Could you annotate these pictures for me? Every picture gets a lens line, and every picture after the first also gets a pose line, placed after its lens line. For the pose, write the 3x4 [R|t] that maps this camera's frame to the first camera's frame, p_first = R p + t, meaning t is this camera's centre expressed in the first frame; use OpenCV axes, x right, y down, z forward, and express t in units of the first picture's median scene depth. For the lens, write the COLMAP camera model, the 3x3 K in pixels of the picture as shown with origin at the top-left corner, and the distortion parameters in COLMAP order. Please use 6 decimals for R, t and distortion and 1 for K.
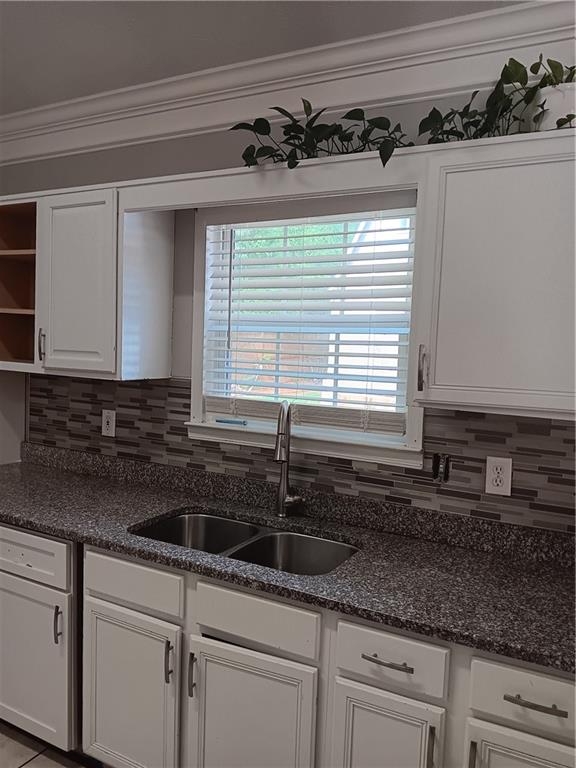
lens RADIAL K [[609.8, 0, 285.6], [0, 609.8, 383.7], [0, 0, 1]] dist [0.089818, -0.179785]
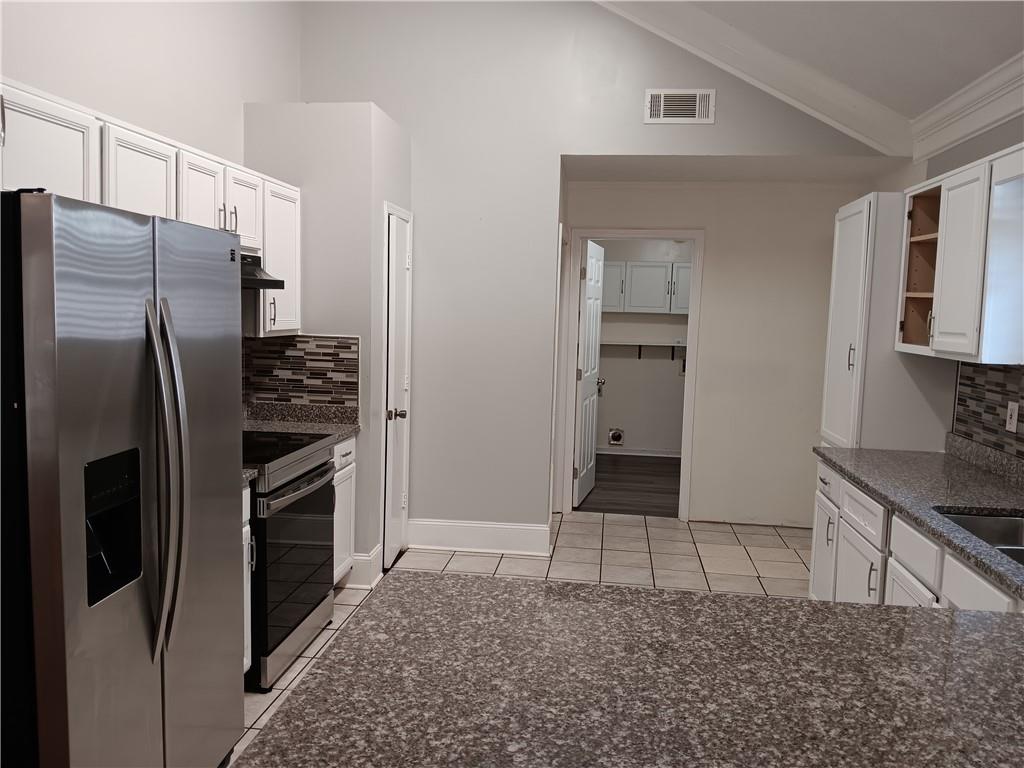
lens RADIAL K [[813.0, 0, 480.9], [0, 813.0, 384.9], [0, 0, 1]] dist [0.089818, -0.179785]
pose [[0.346467, 0.057539, -0.936296, 0.597406], [-0.079162, 0.996350, 0.031936, 0.045134], [0.934716, 0.063054, 0.349757, -0.144828]]
